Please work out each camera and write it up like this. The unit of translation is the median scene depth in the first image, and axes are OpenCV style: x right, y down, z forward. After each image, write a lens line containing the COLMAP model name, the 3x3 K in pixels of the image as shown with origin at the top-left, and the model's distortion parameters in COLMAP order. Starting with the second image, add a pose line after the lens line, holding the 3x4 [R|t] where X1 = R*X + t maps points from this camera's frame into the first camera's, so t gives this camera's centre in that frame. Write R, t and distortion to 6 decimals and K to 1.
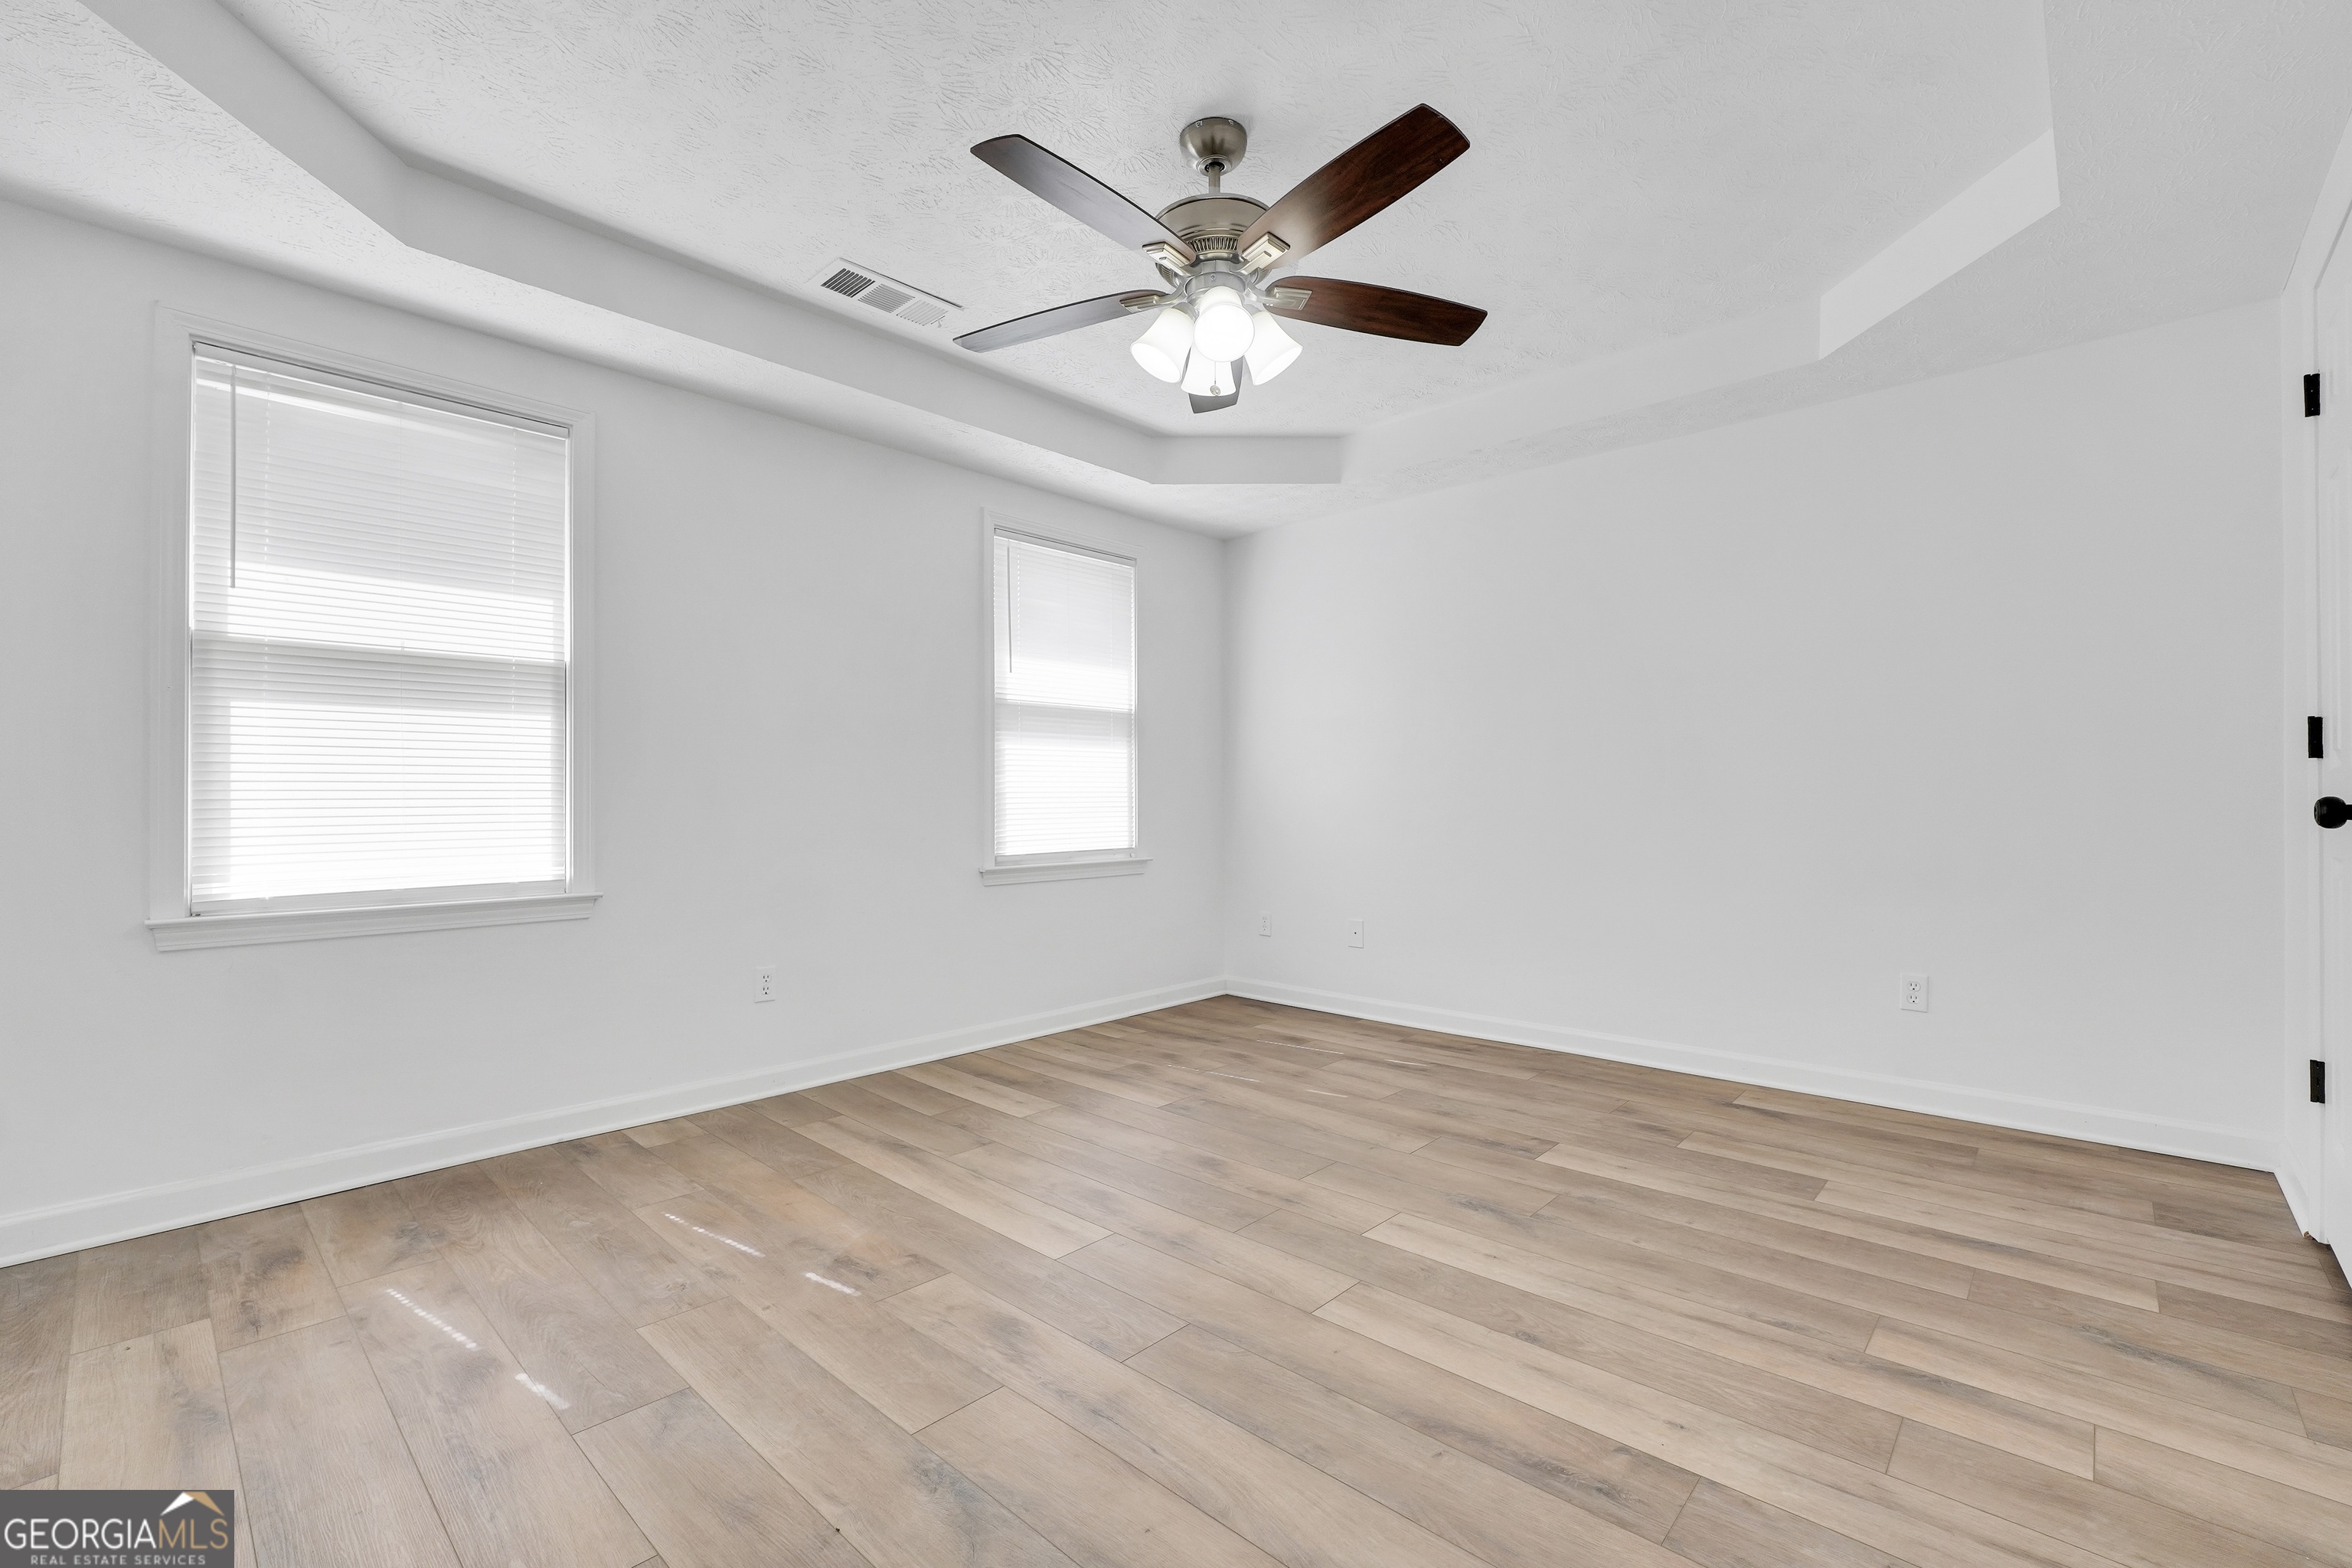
lens RADIAL K [[1000.1, 0, 1161.5], [0, 1000.1, 795.8], [0, 0, 1]] dist [-0.017022, 0.001236]
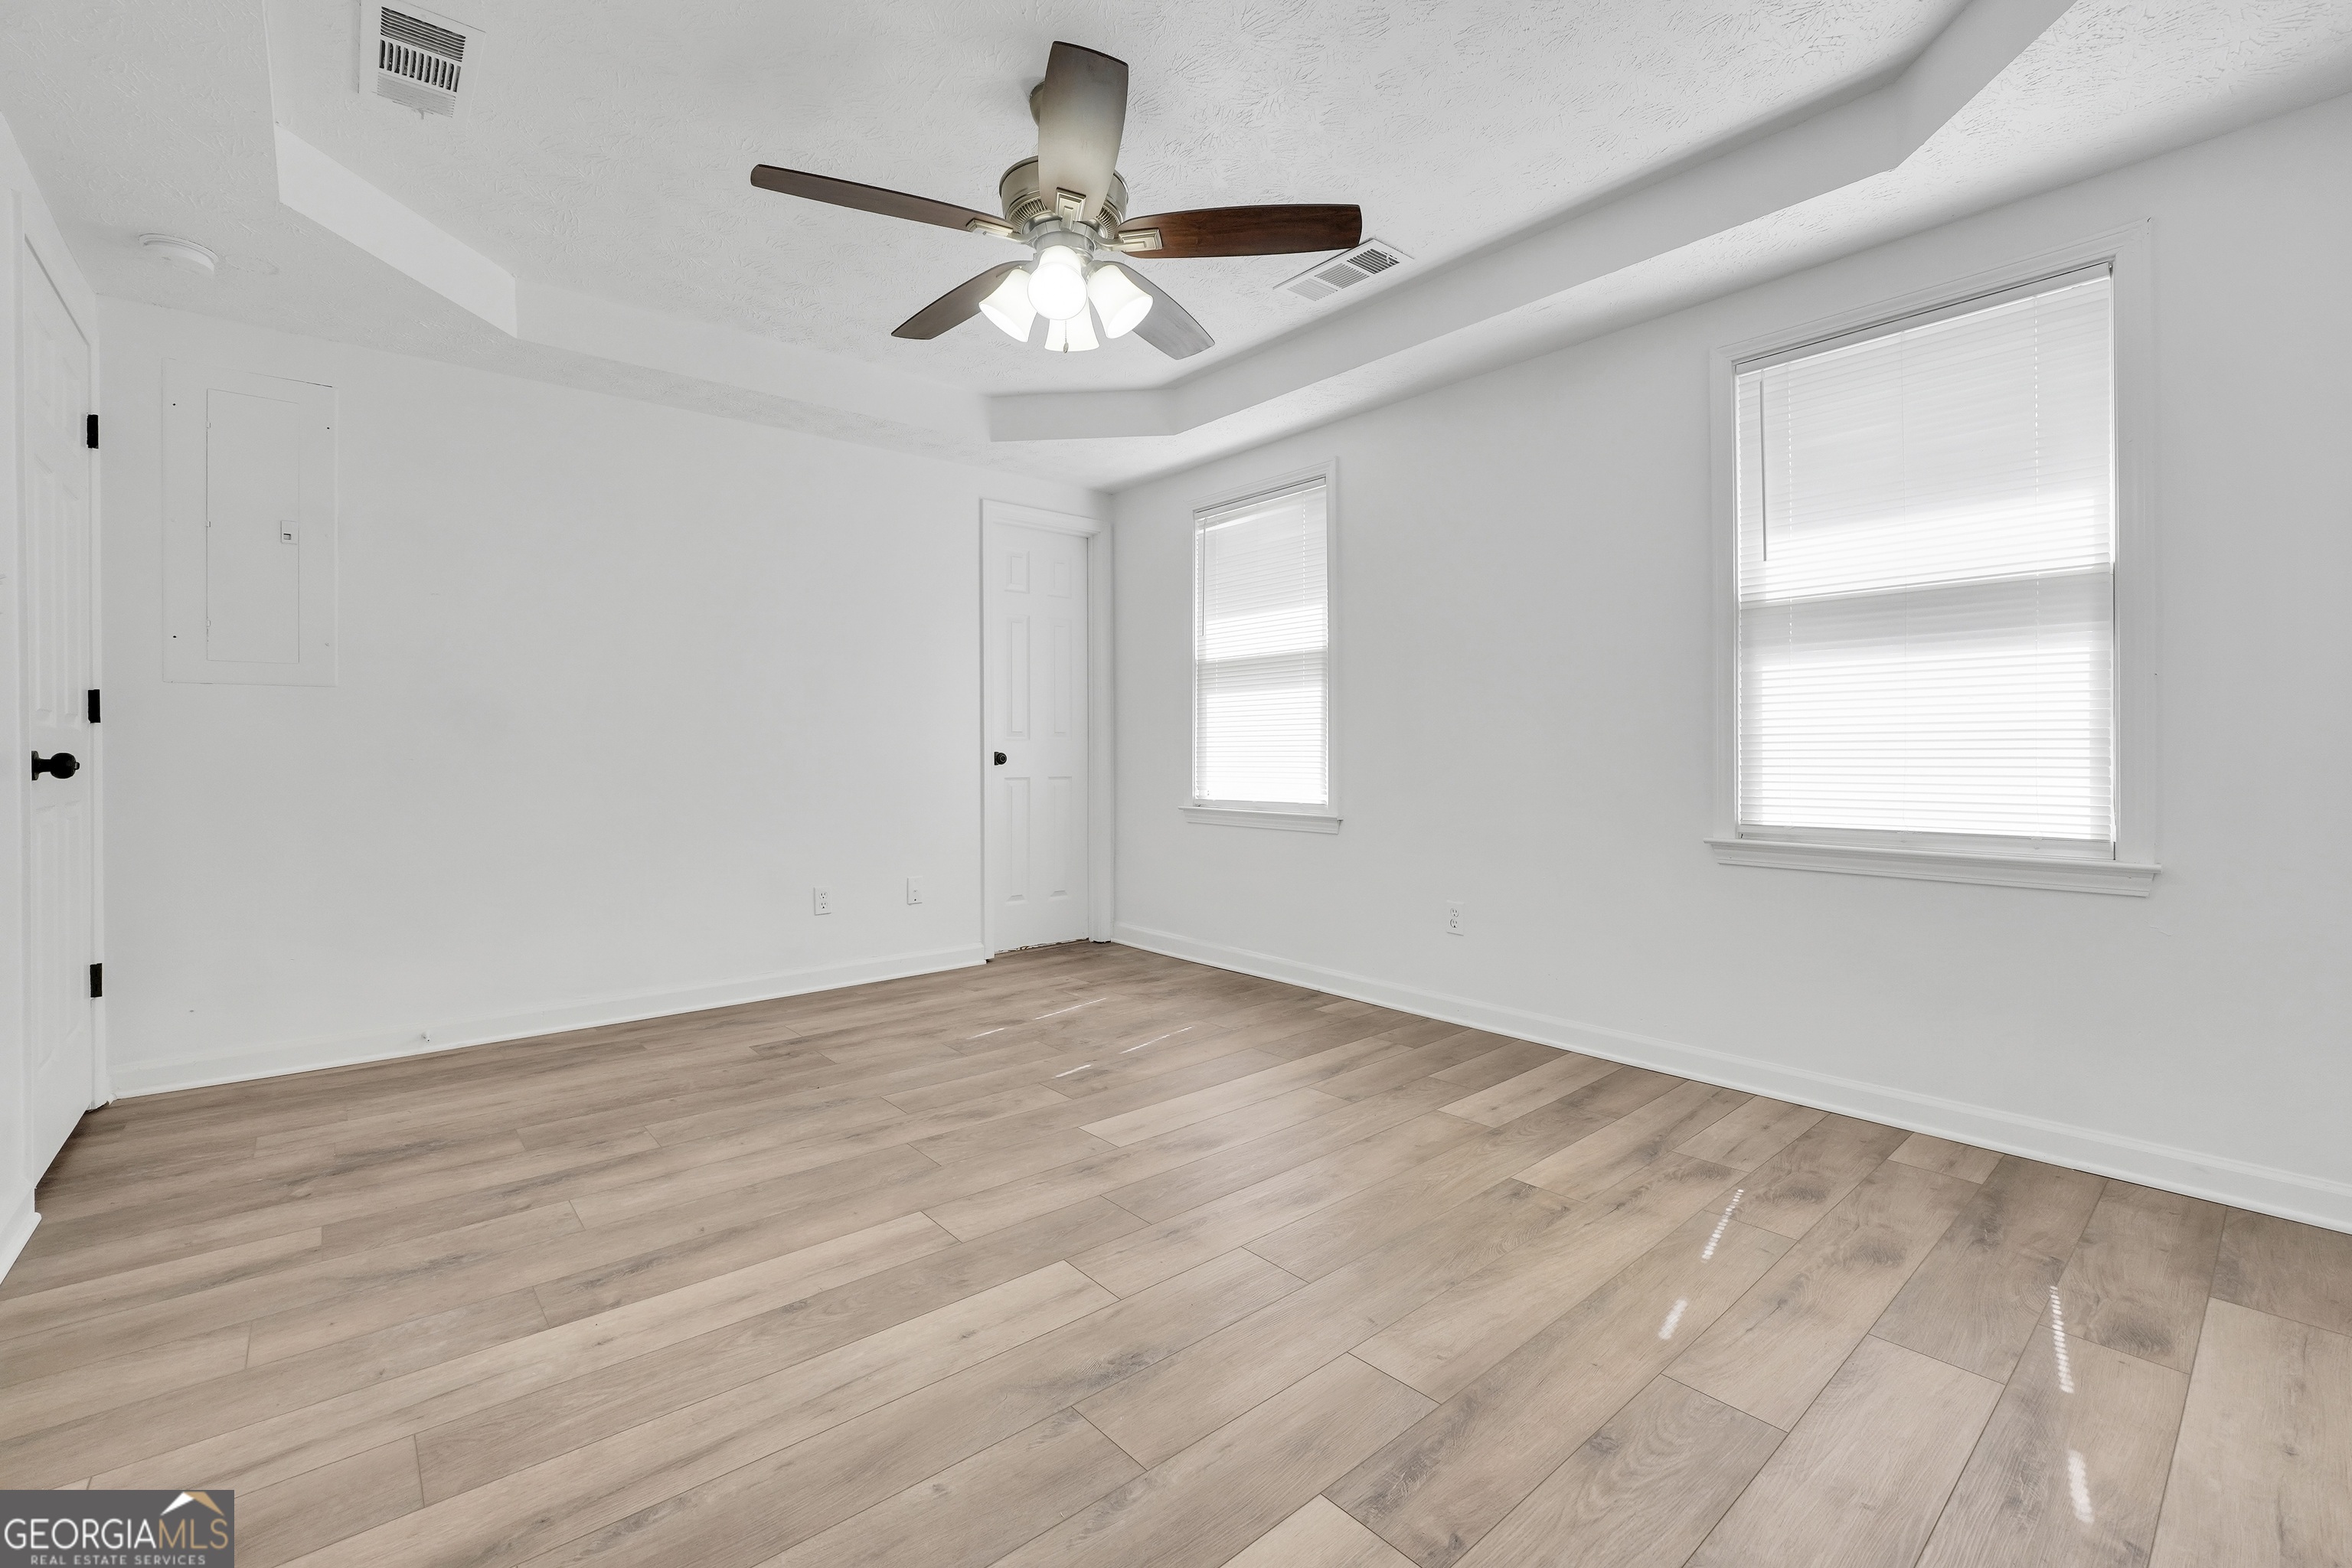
lens RADIAL K [[996.9, 0, 1159.8], [0, 996.9, 755.3], [0, 0, 1]] dist [-0.017593, 0.000880]
pose [[-0.111574, 0.009108, -0.993714, 0.984140], [0.008326, 0.999931, 0.008230, 0.002658], [0.993721, -0.007356, -0.111642, 1.126279]]
